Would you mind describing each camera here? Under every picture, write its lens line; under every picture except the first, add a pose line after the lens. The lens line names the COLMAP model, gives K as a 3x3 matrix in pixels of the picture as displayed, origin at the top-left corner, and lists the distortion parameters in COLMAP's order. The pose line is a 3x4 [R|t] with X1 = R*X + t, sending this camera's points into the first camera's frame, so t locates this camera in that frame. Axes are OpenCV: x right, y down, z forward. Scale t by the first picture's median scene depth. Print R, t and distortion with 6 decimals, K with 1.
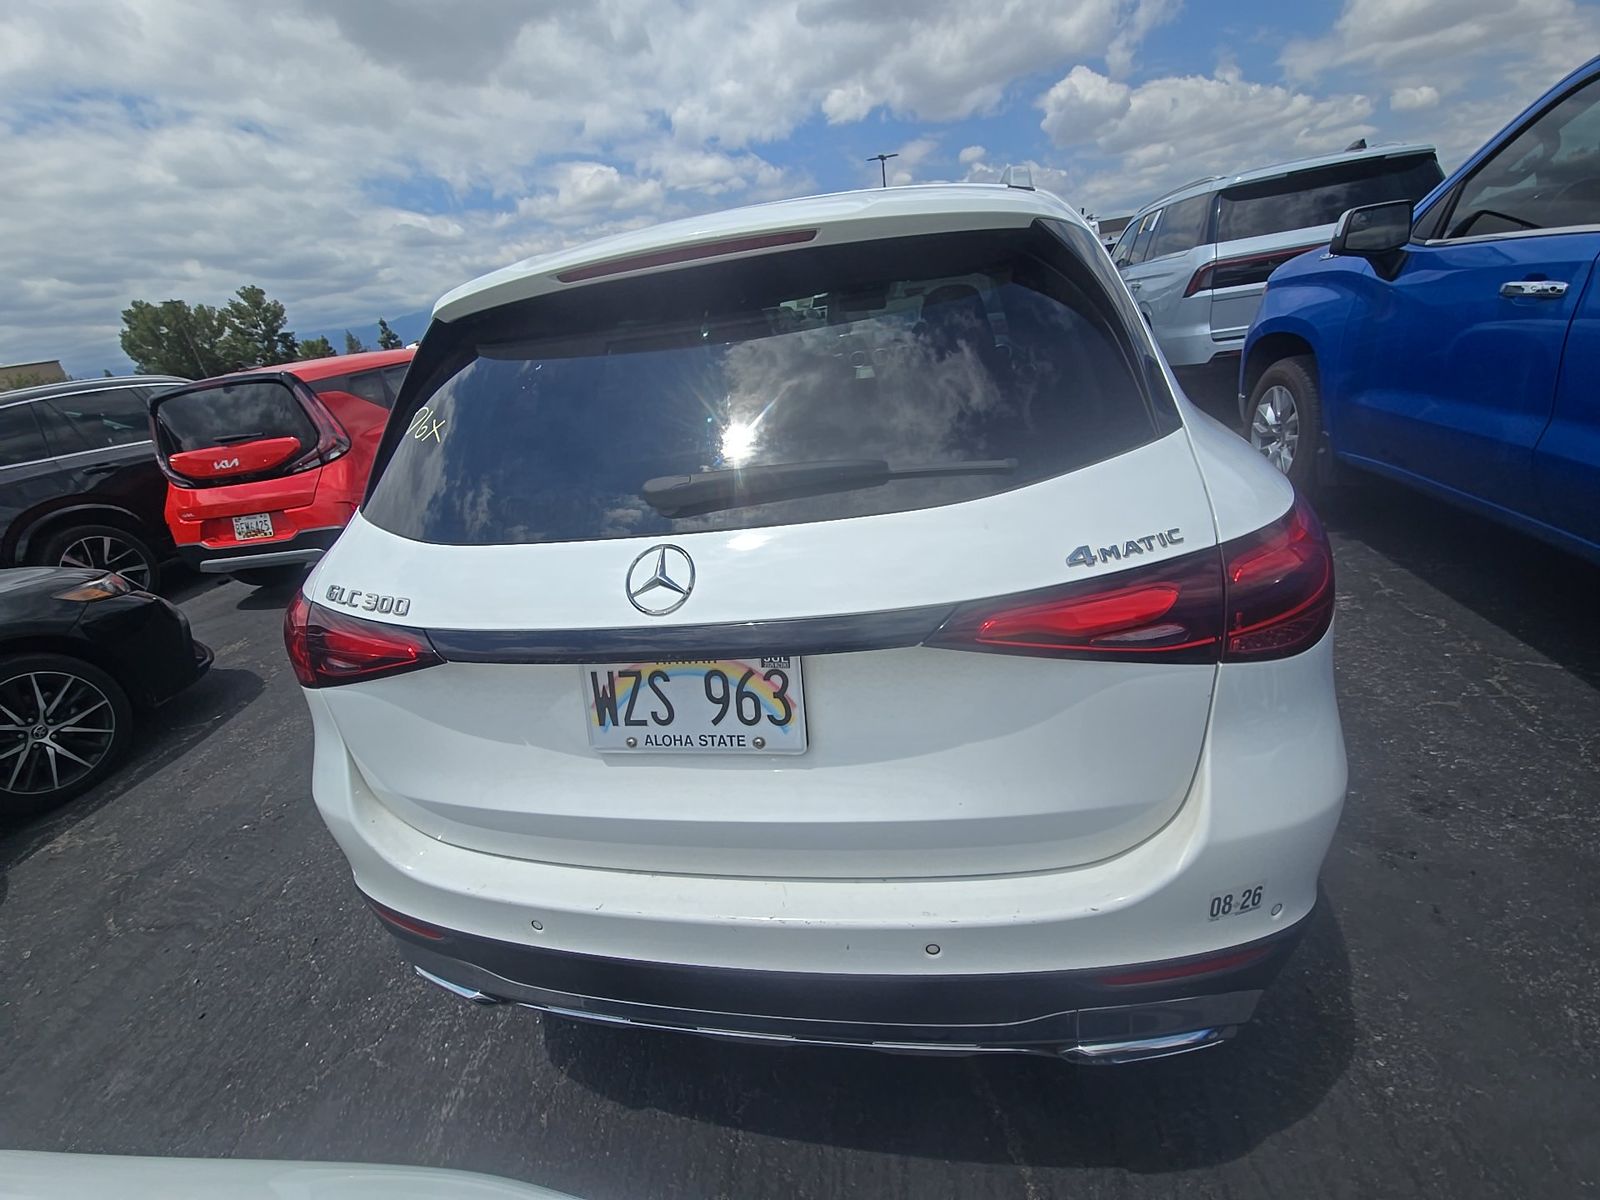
lens RADIAL K [[639.5, 0, 800.0], [0, 639.5, 600.0], [0, 0, 1]] dist [0.023356, -0.014873]
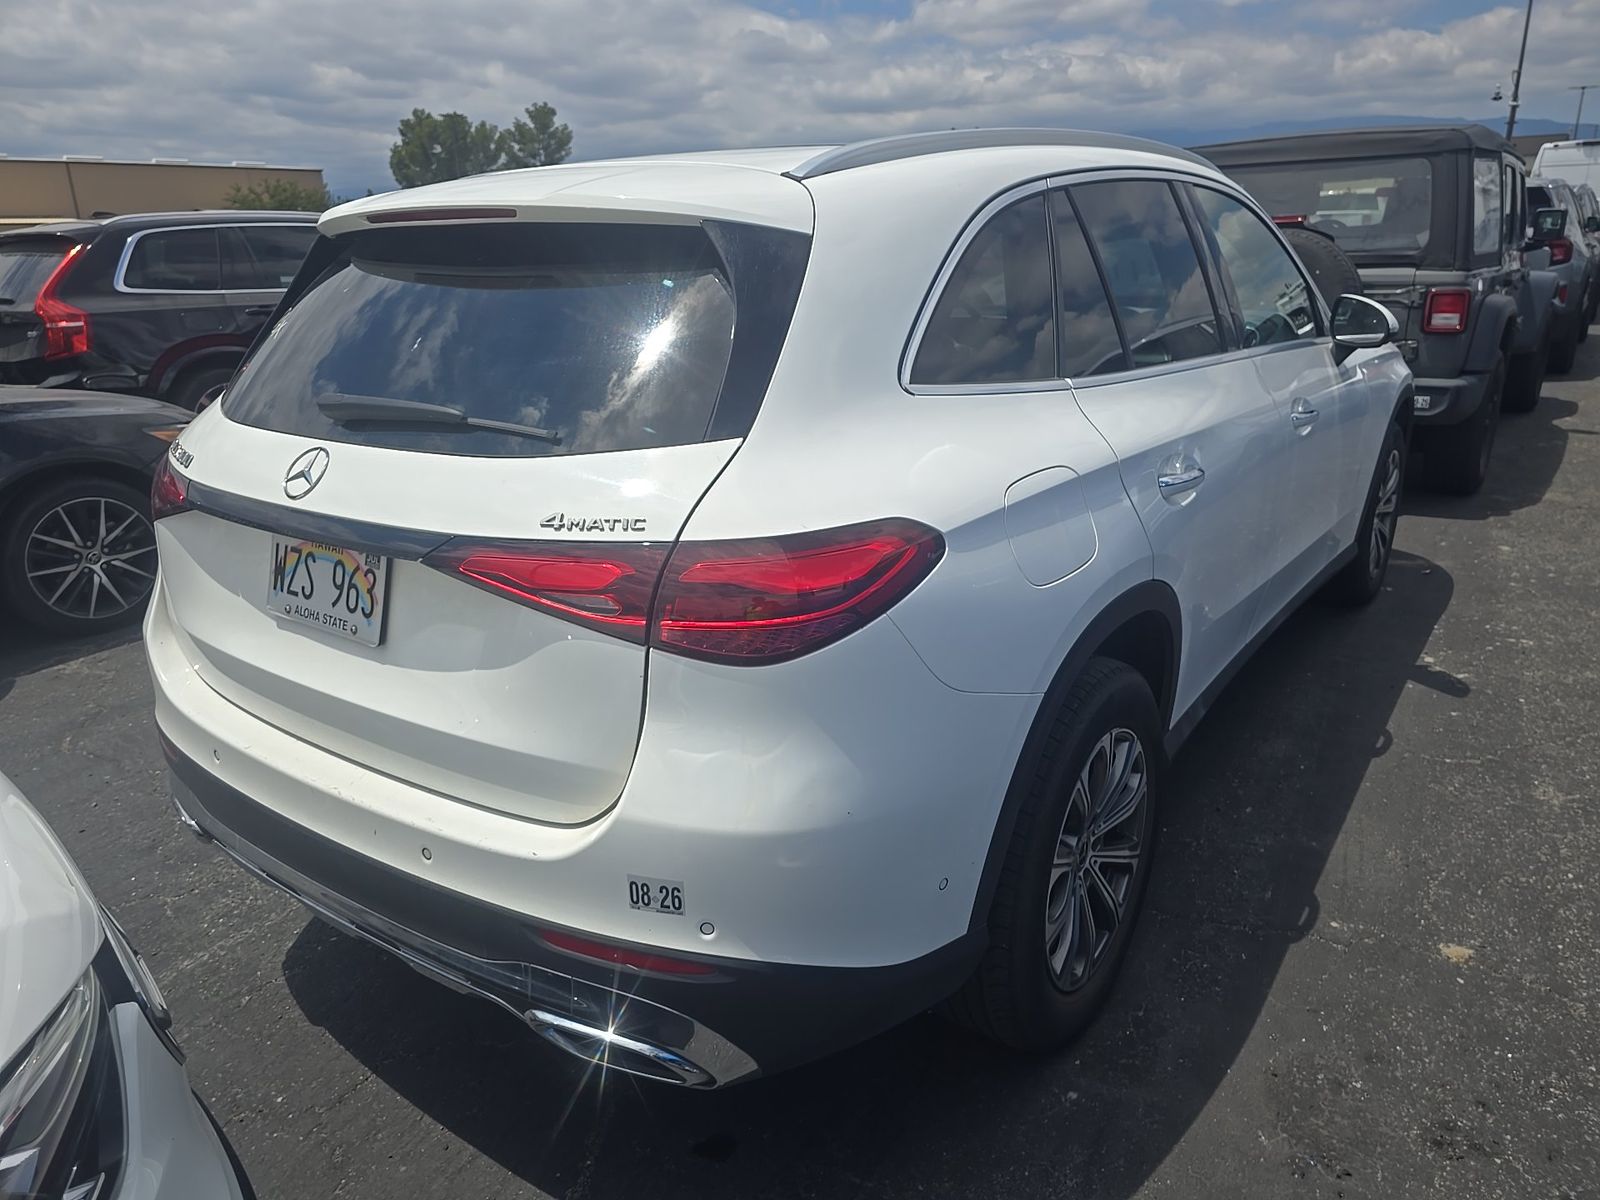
lens RADIAL K [[1097.1, 0, 800.0], [0, 1097.1, 600.0], [0, 0, 1]] dist [0.020741, 0.000235]
pose [[0.893176, 0.242297, -0.378852, 0.282952], [-0.264275, 0.964427, -0.006246, -0.006416], [0.363861, 0.105700, 0.925436, -0.113649]]
